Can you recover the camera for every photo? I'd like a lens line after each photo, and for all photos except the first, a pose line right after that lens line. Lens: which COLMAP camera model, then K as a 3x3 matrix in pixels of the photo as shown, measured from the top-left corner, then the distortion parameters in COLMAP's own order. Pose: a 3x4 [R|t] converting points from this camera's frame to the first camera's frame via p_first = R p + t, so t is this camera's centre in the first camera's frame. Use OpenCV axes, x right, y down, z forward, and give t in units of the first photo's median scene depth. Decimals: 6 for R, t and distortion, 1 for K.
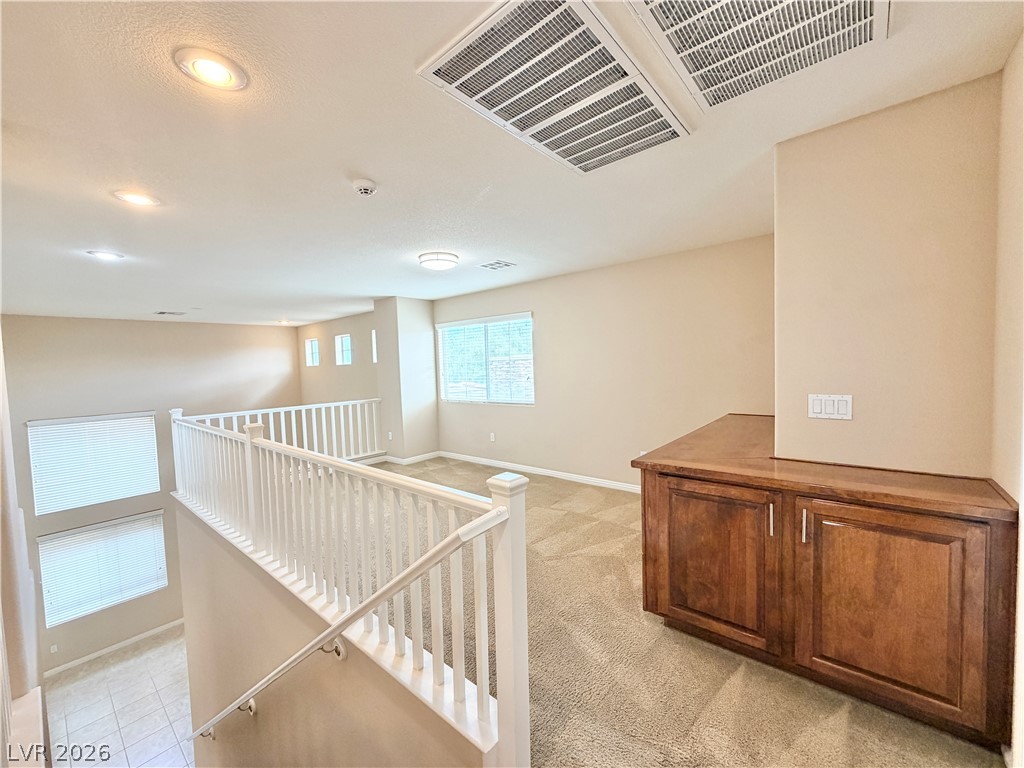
lens RADIAL K [[408.8, 0, 509.5], [0, 408.8, 384.7], [0, 0, 1]] dist [0.009070, 0.000092]
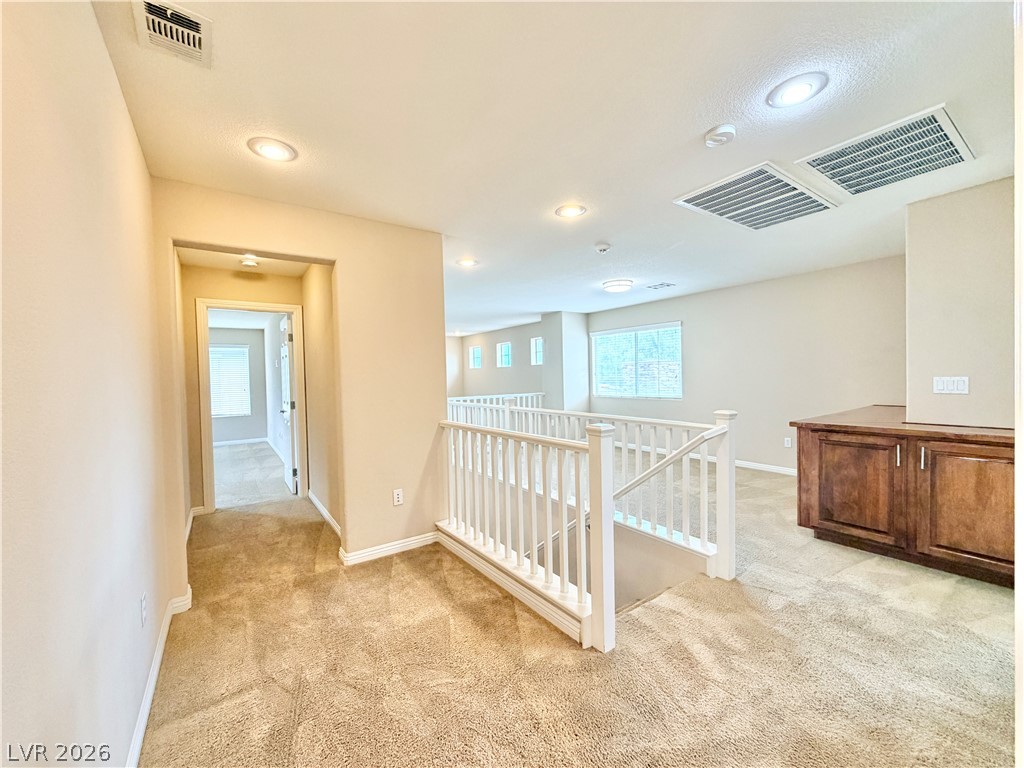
lens RADIAL K [[408.8, 0, 514.3], [0, 408.8, 384.1], [0, 0, 1]] dist [0.009070, 0.000092]
pose [[0.971083, 0.016709, -0.238156, -0.343806], [-0.022229, 0.999542, -0.020513, 0.110392], [0.237705, 0.025214, 0.971010, -0.737284]]
